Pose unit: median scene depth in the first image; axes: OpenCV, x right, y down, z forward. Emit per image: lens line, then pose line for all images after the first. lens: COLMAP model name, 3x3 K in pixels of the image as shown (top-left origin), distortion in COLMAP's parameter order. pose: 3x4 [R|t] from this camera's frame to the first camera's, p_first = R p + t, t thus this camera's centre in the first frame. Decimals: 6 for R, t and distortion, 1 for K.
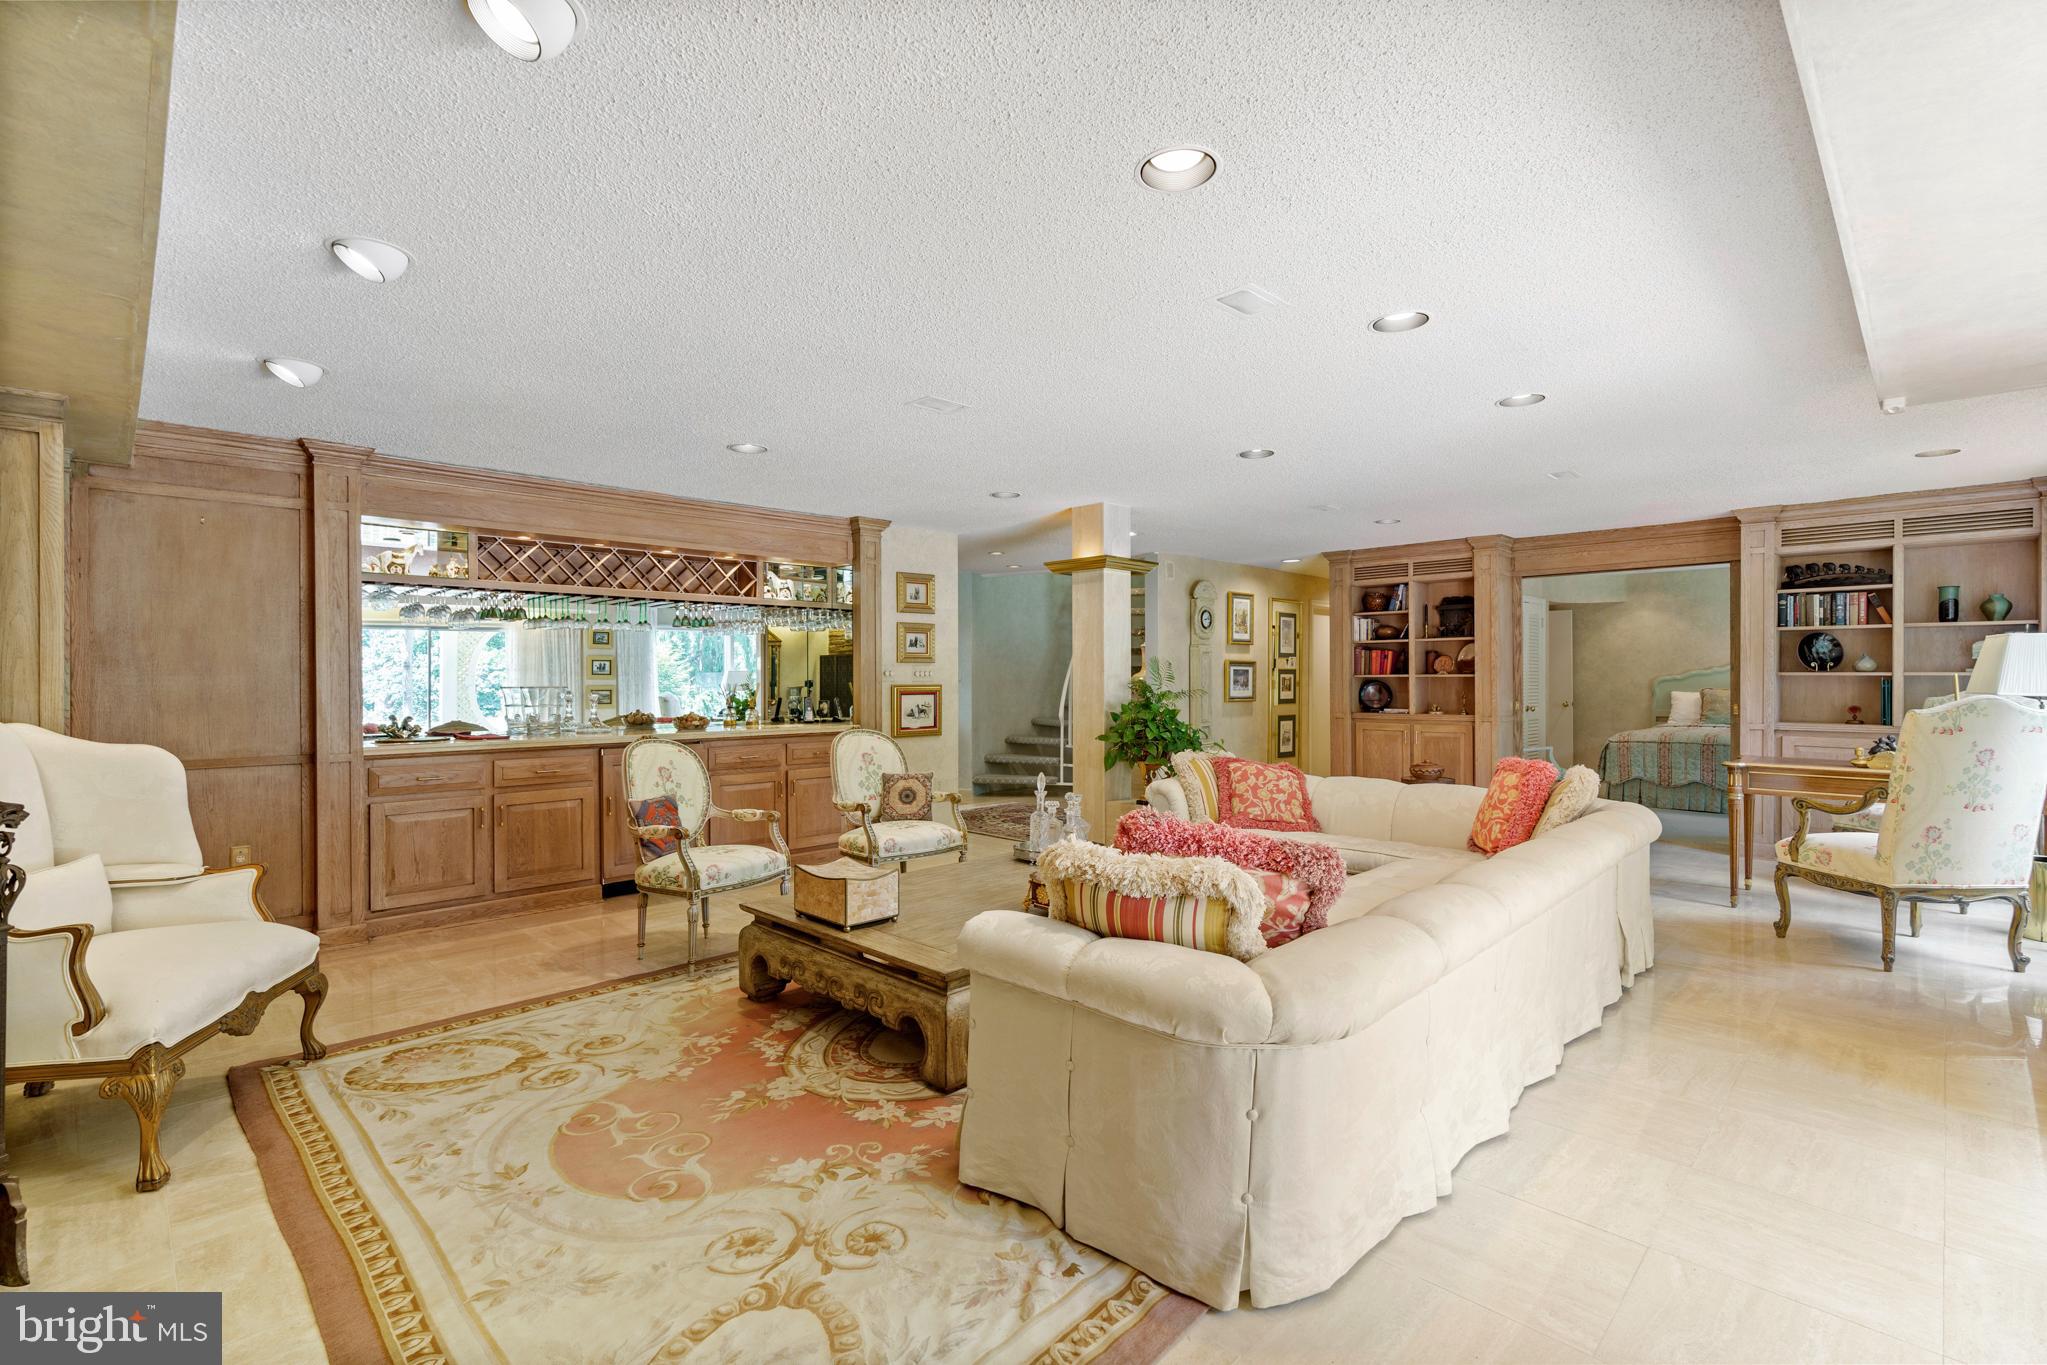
lens RADIAL K [[934.3, 0, 1011.8], [0, 934.3, 676.9], [0, 0, 1]] dist [-0.006419, 0.000304]
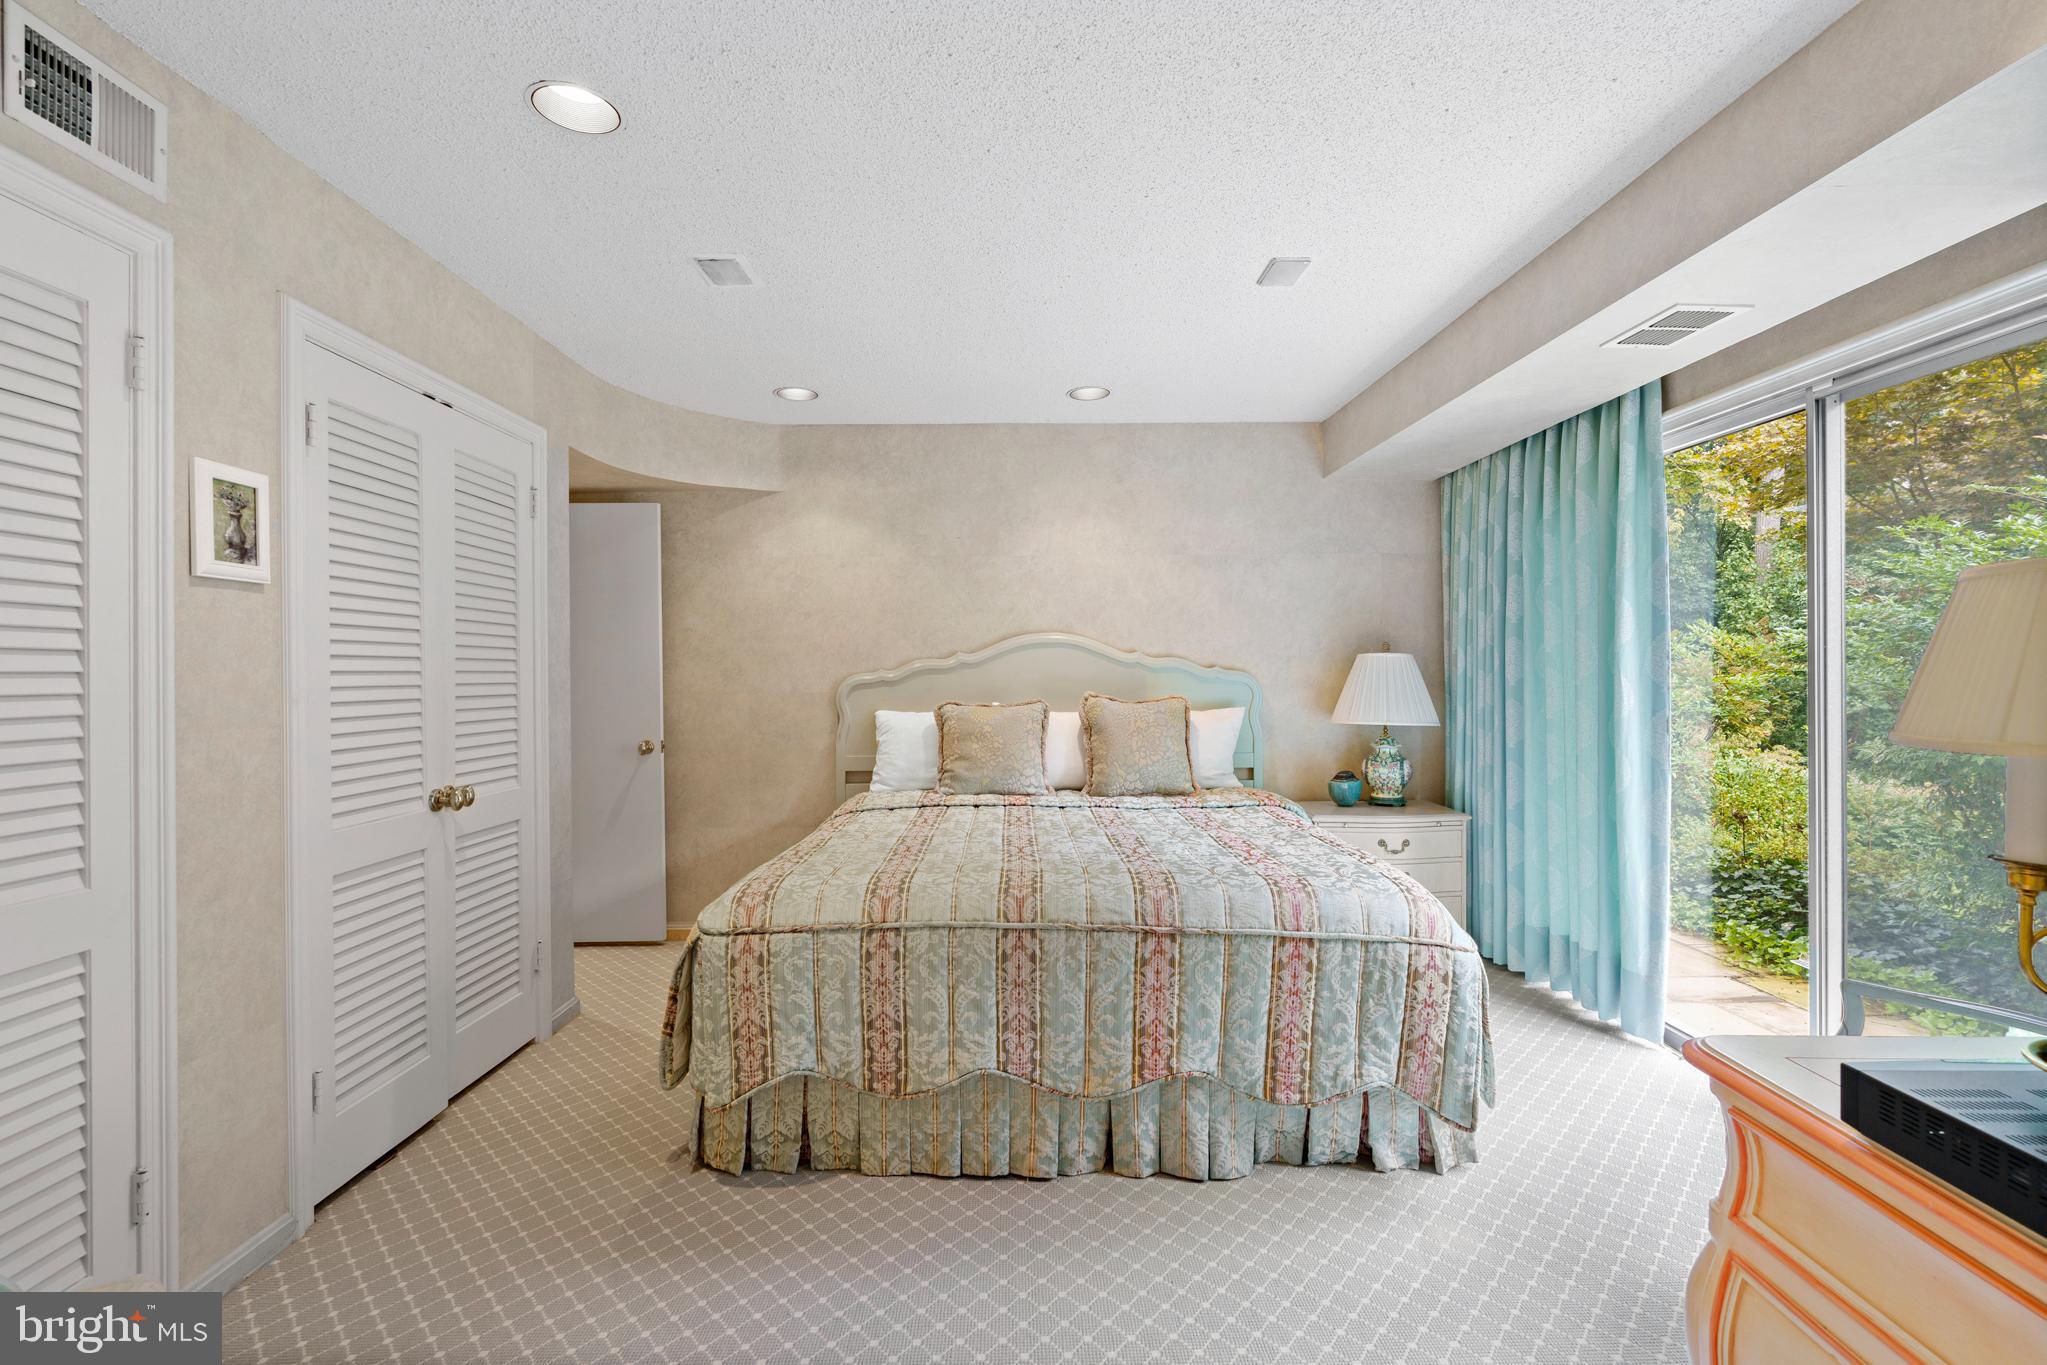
lens RADIAL K [[934.3, 0, 1017.3], [0, 934.3, 678.7], [0, 0, 1]] dist [-0.006419, 0.000304]
pose [[0.698485, -0.007237, 0.715588, 0.457031], [0.007035, 0.999970, 0.003246, 0.000226], [-0.715590, 0.002767, 0.698515, 0.668316]]
